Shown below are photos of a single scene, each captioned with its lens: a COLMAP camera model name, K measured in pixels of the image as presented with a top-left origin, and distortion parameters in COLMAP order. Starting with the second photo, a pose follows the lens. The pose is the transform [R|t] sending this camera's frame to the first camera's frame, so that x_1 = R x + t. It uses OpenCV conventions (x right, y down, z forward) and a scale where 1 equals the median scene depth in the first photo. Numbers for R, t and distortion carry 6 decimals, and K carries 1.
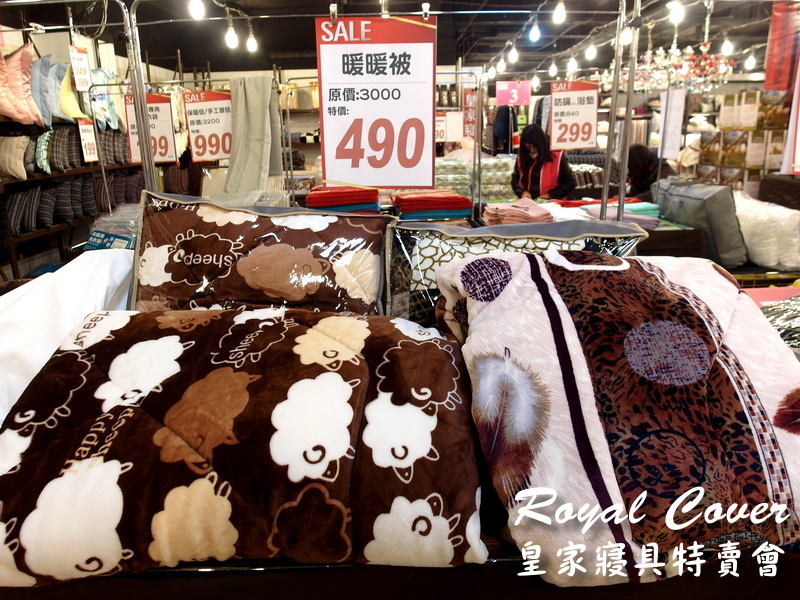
lens RADIAL K [[597.7, 0, 400.0], [0, 597.7, 300.0], [0, 0, 1]] dist [-0.037307, 0.001754]
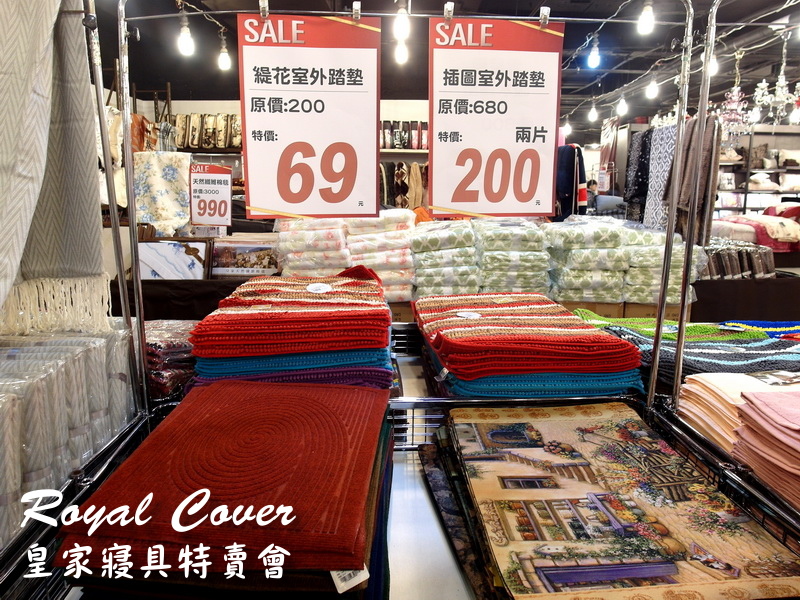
lens RADIAL K [[597.7, 0, 400.0], [0, 597.7, 300.0], [0, 0, 1]] dist [-0.037307, 0.001754]
pose [[0.999568, 0.029153, -0.003762, -0.009778], [-0.029364, 0.996153, -0.082567, -0.055057], [0.001340, 0.082642, 0.996578, 0.212777]]
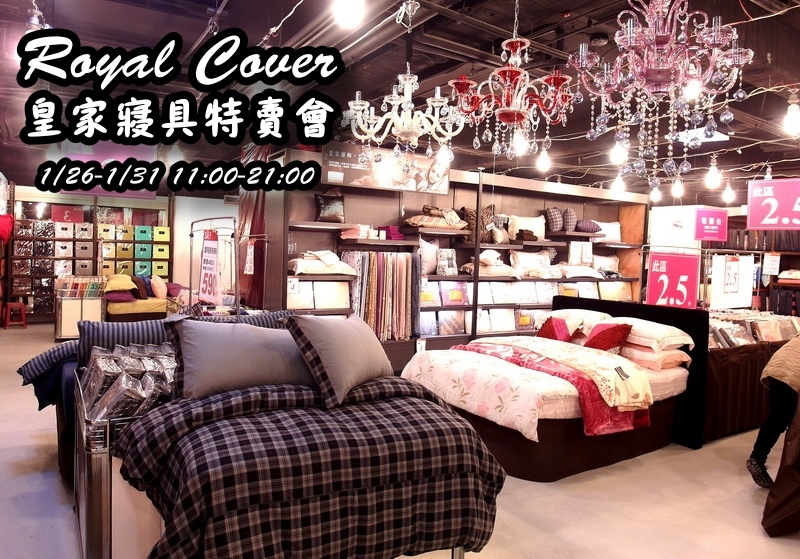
lens RADIAL K [[582.8, 0, 400.0], [0, 582.8, 279.5], [0, 0, 1]] dist [-0.001049, -0.000366]
pose [[0.858648, 0.031144, 0.511619, 0.208080], [0.082029, 0.976938, -0.197139, -0.239856], [-0.505960, 0.211241, 0.836291, 0.773191]]
